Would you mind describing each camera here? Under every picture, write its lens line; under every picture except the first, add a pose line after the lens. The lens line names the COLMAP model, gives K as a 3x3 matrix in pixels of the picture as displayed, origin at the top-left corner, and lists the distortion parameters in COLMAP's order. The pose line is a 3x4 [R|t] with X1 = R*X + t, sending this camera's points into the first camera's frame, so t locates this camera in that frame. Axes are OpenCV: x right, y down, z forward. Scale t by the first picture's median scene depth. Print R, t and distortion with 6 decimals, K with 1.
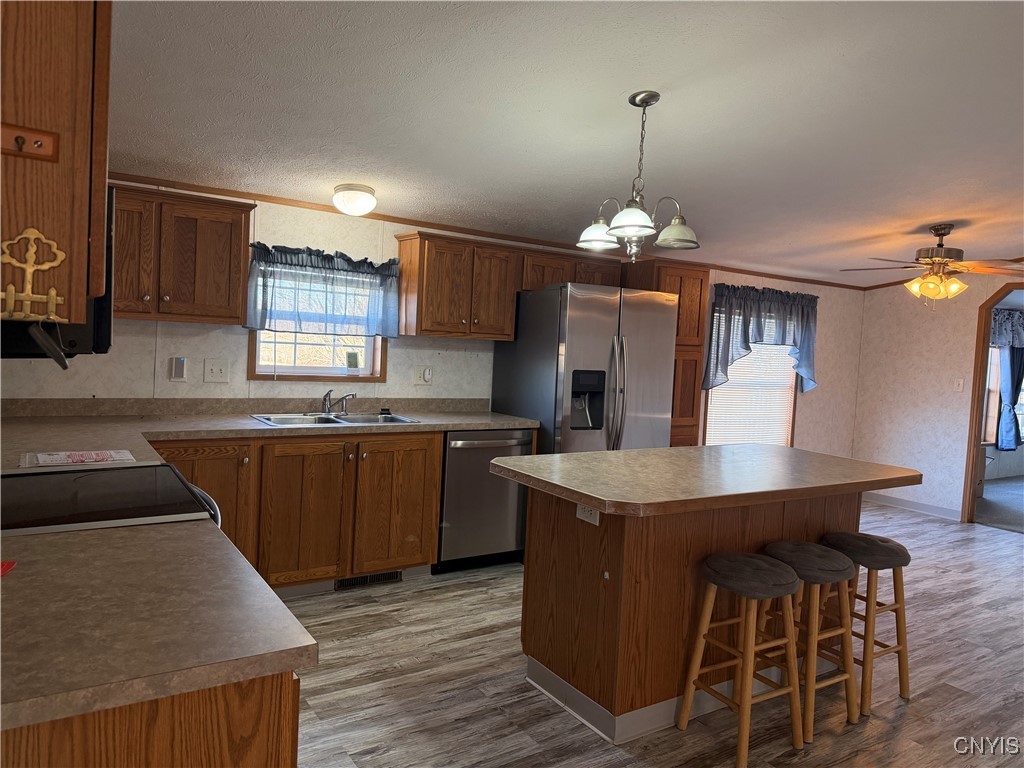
lens RADIAL K [[714.0, 0, 521.5], [0, 714.0, 388.6], [0, 0, 1]] dist [0.060557, -0.068730]
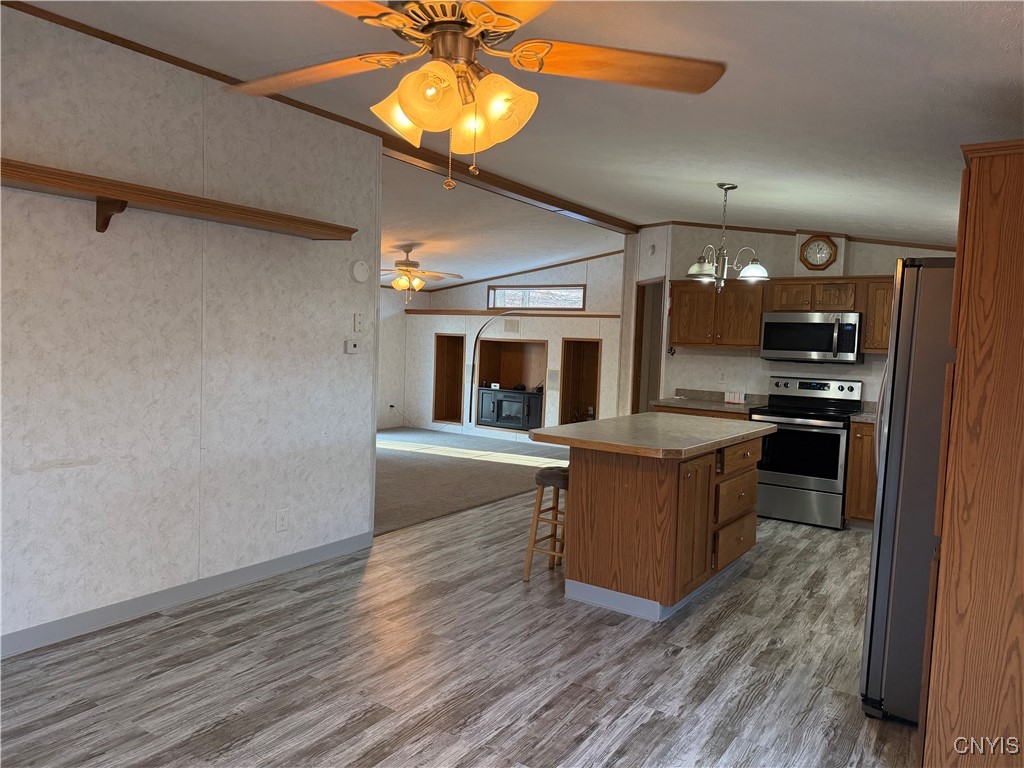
lens RADIAL K [[714.0, 0, 504.1], [0, 714.0, 383.7], [0, 0, 1]] dist [0.060557, -0.068730]
pose [[-0.925764, -0.062392, -0.372919, 0.841616], [-0.109299, 0.988344, 0.105974, -0.071333], [0.361961, 0.138867, -0.921792, 1.676114]]
